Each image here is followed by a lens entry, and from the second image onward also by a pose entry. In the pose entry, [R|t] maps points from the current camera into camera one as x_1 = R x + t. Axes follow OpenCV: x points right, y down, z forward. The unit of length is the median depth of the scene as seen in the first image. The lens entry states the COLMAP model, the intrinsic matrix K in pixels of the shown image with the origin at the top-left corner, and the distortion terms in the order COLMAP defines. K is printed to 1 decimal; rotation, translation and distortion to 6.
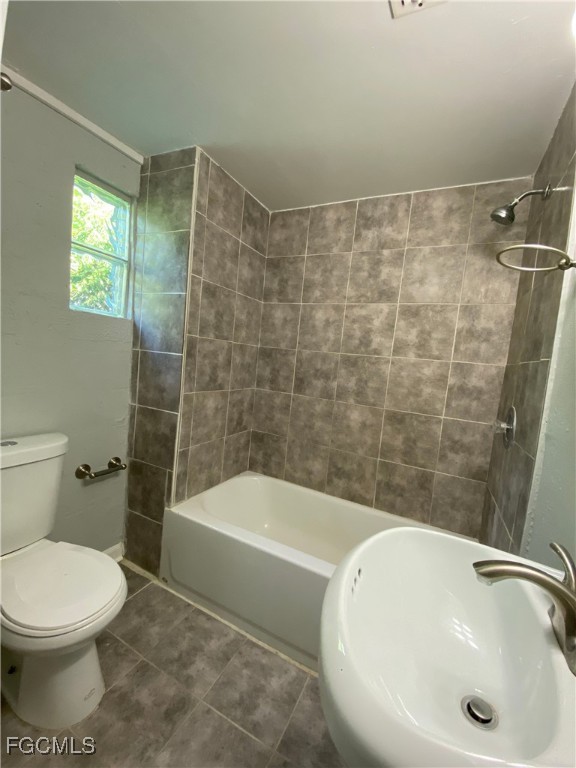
lens RADIAL K [[310.5, 0, 284.6], [0, 310.5, 383.1], [0, 0, 1]] dist [0.016336, -0.018871]
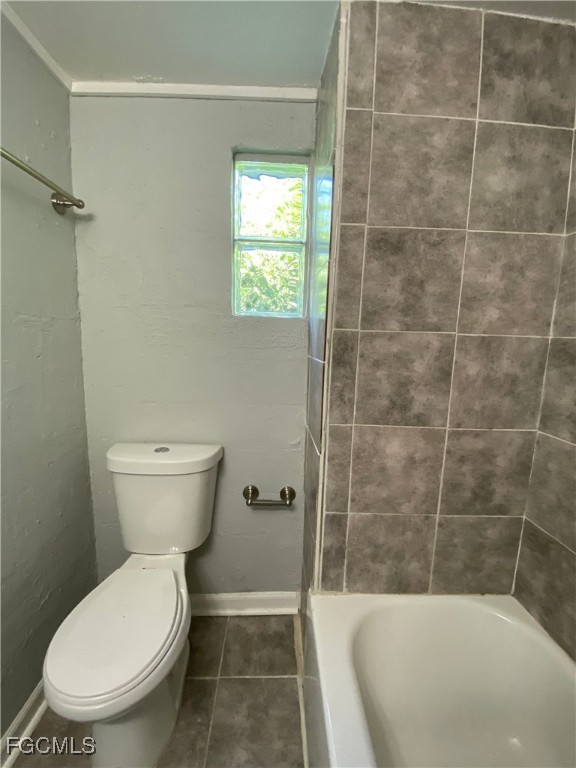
lens RADIAL K [[310.5, 0, 284.6], [0, 310.5, 383.1], [0, 0, 1]] dist [0.016336, -0.018871]
pose [[0.479775, 0.040954, -0.876435, 0.164602], [-0.056848, 0.998262, 0.015527, -0.052011], [0.875548, 0.042374, 0.481269, 0.600120]]
